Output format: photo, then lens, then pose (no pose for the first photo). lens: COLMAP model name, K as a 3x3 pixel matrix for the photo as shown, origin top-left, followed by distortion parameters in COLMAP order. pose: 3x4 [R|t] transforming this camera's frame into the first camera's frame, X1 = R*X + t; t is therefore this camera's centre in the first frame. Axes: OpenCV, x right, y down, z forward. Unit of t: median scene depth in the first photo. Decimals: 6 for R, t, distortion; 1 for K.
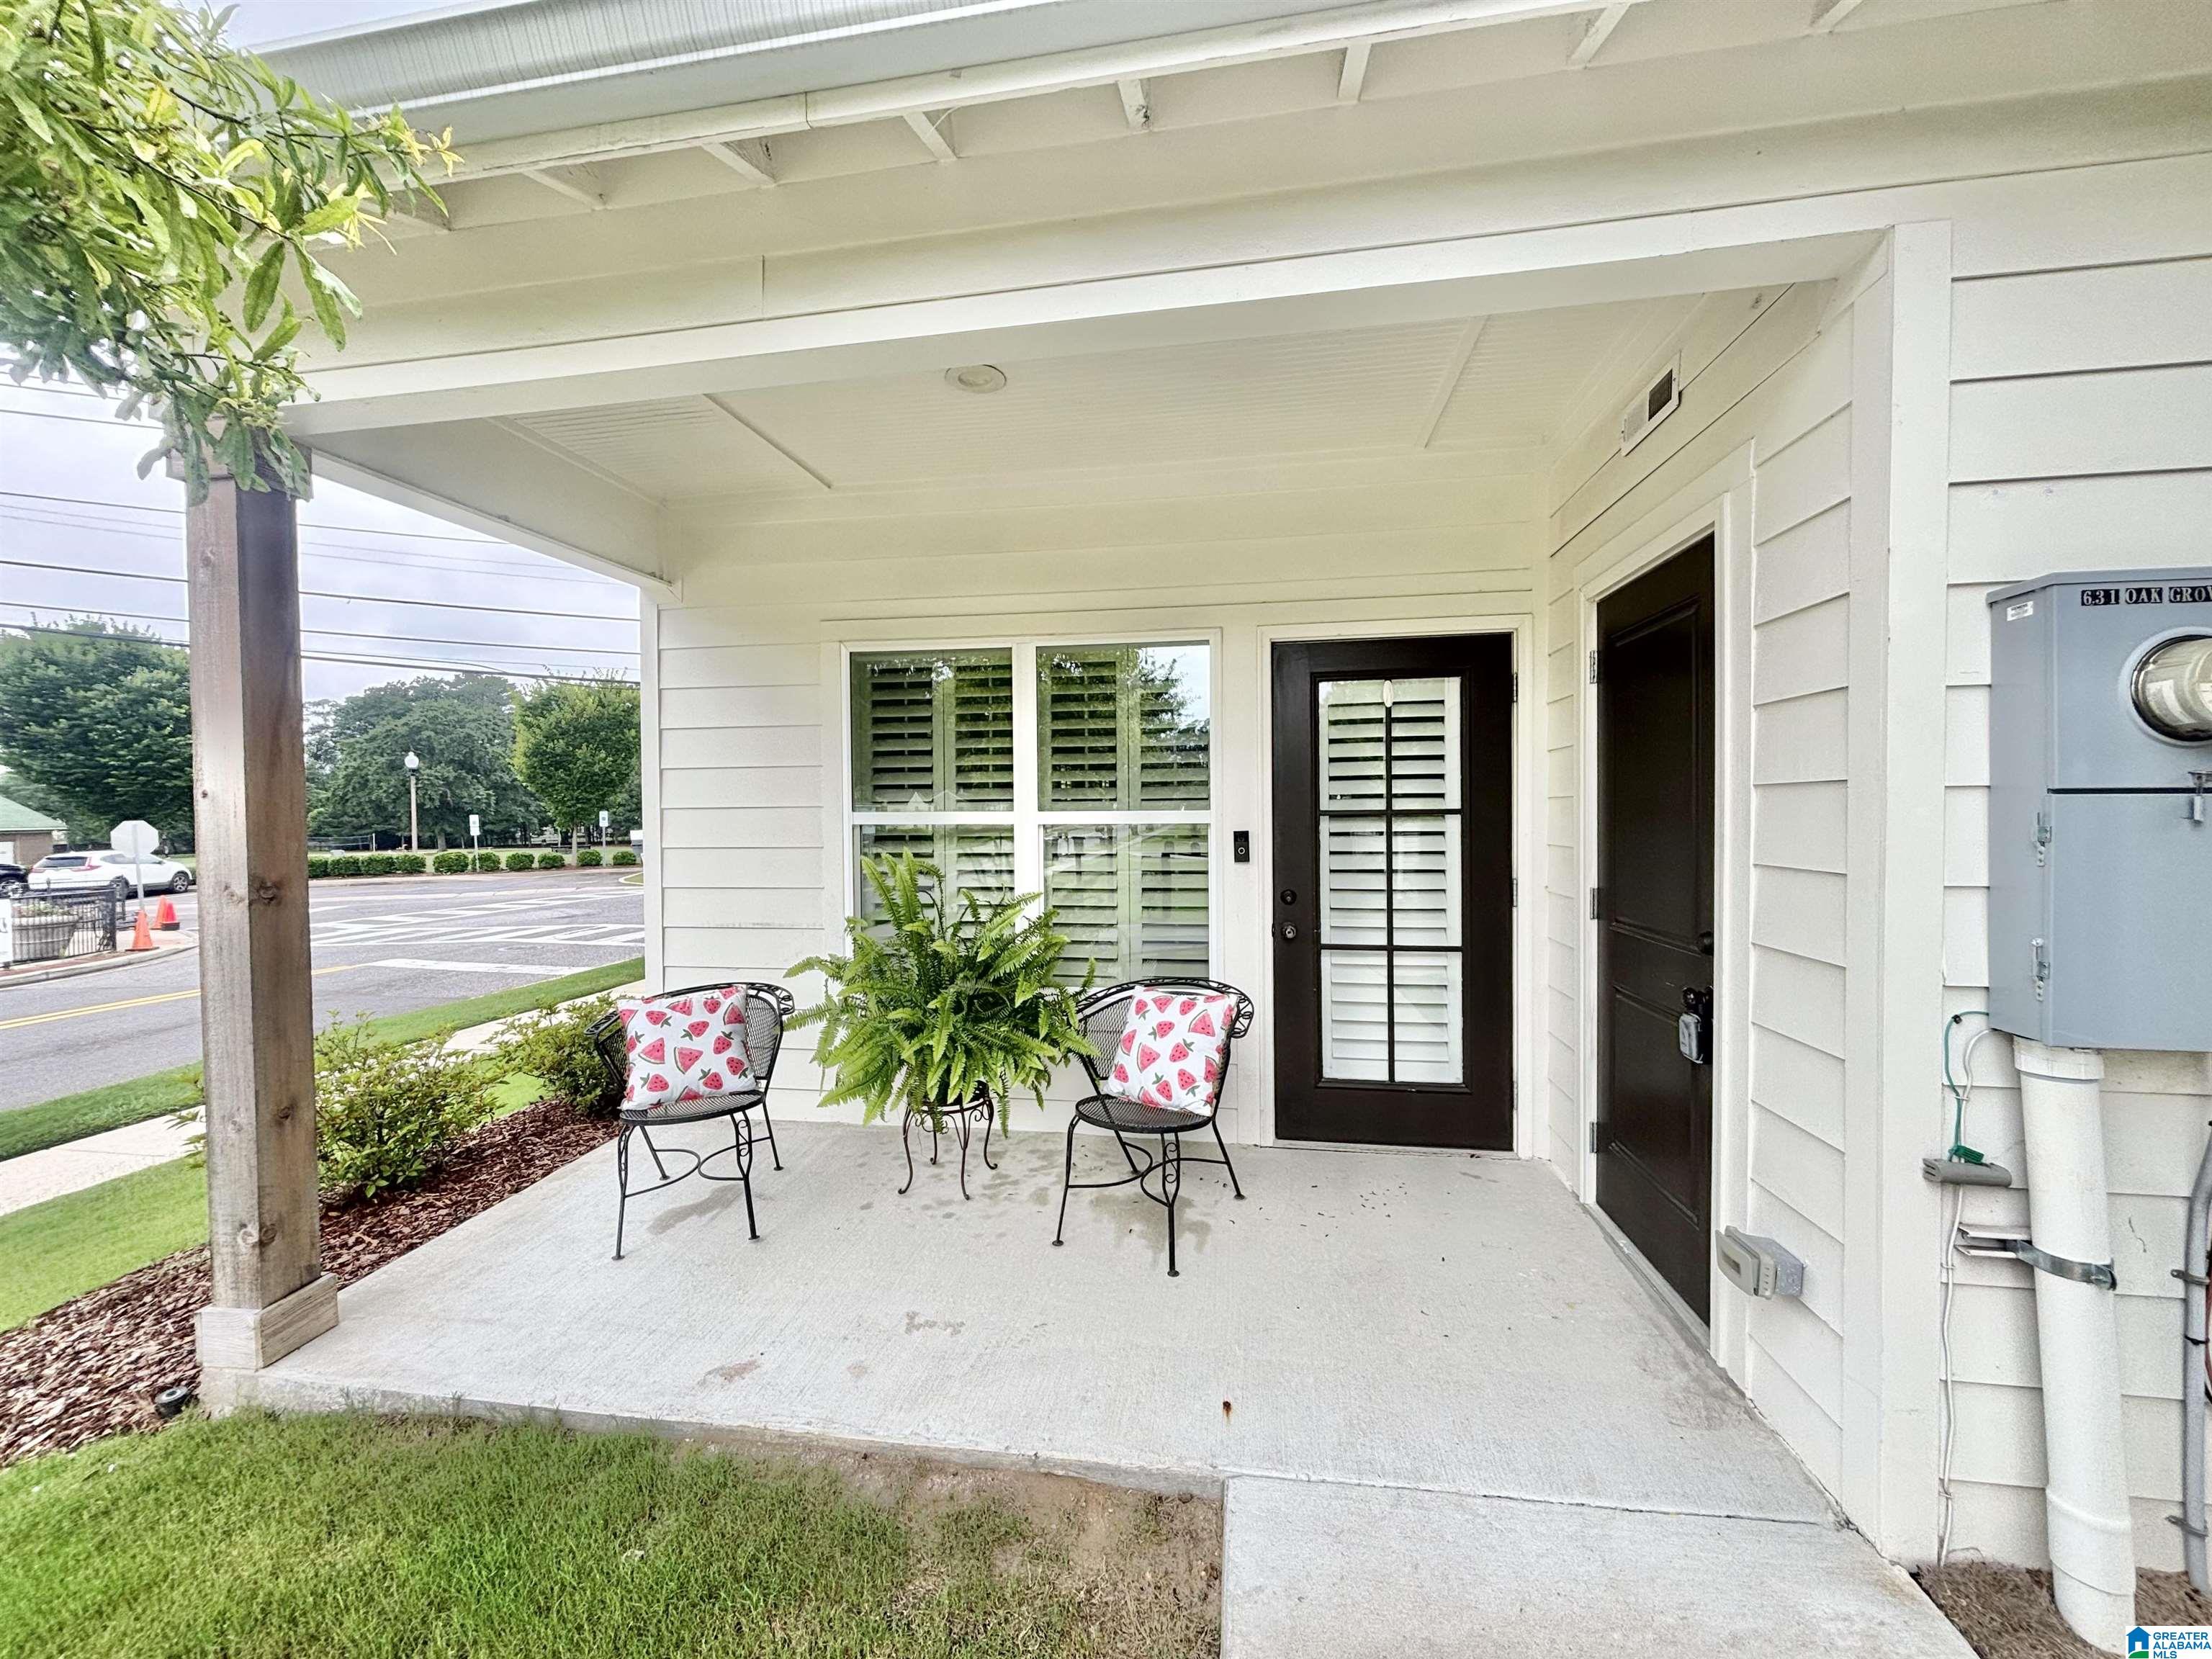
lens RADIAL K [[887.0, 0, 1103.7], [0, 887.0, 823.4], [0, 0, 1]] dist [0.021538, -0.010032]
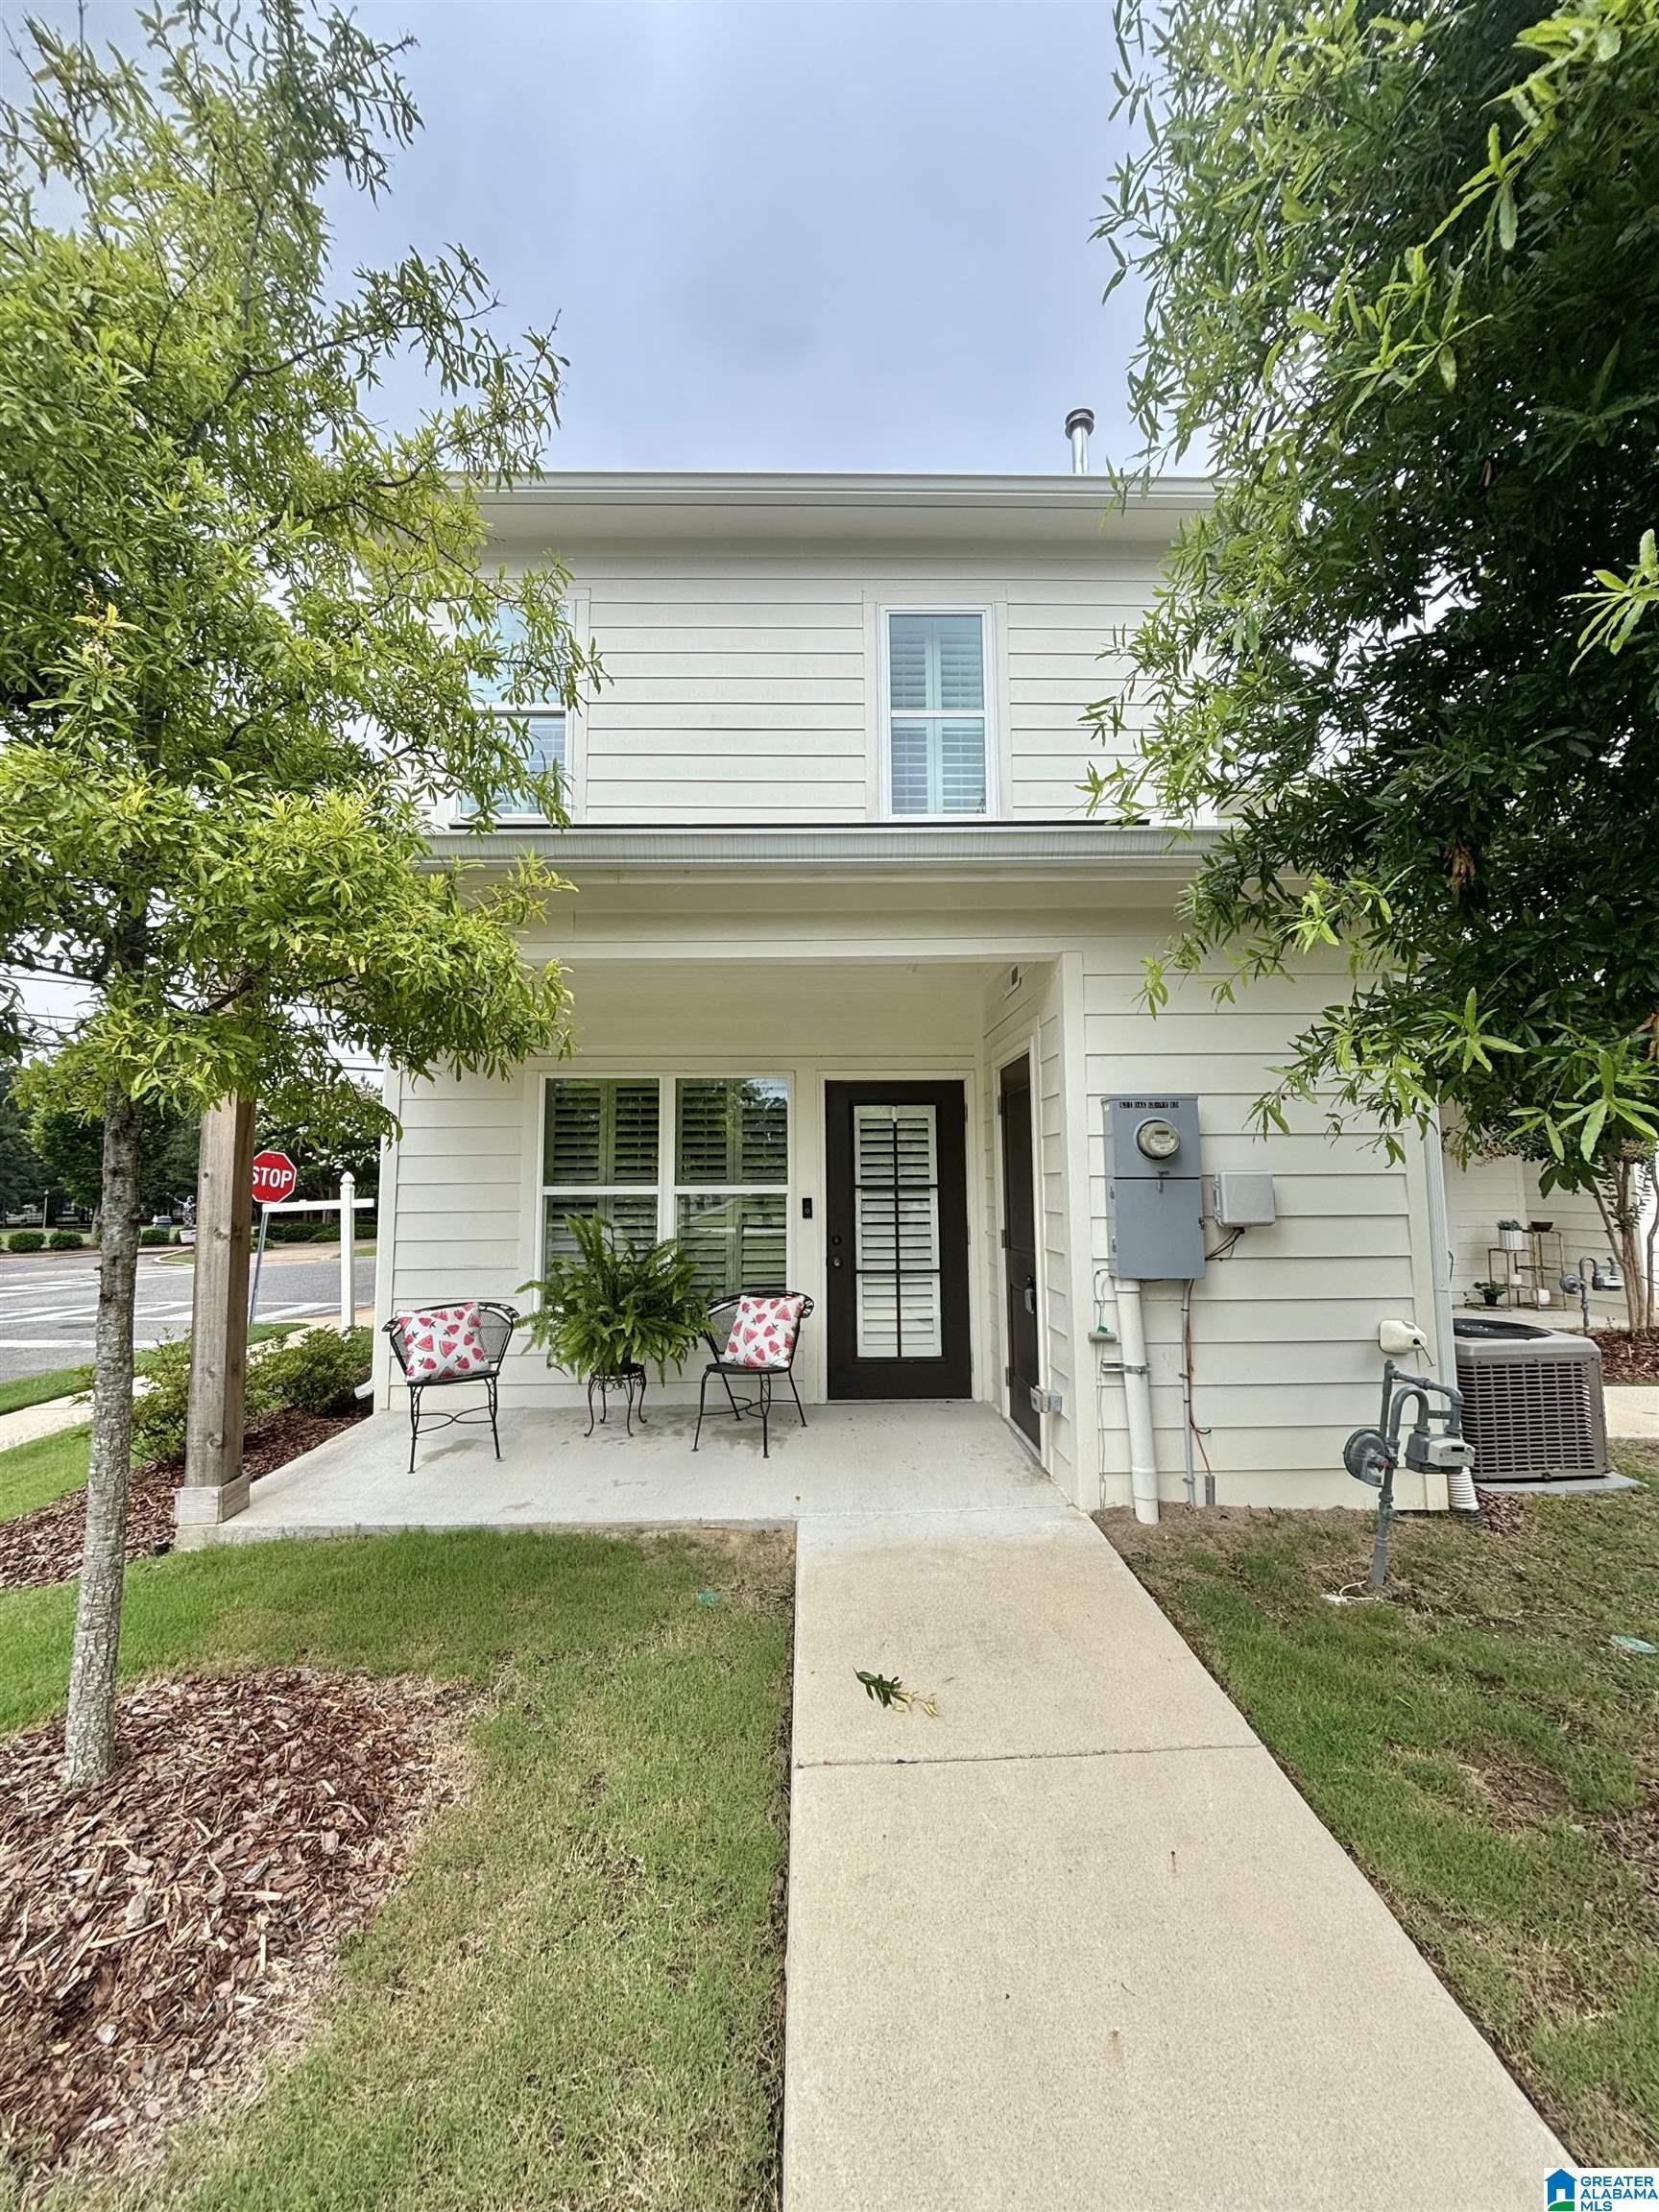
lens RADIAL K [[887.0, 0, 836.5], [0, 887.0, 1089.7], [0, 0, 1]] dist [0.021538, -0.010032]
pose [[0.982761, 0.022063, 0.183560, -0.100306], [0.000606, 0.992464, -0.122537, 0.011492], [-0.184880, 0.120536, 0.975341, -0.660407]]
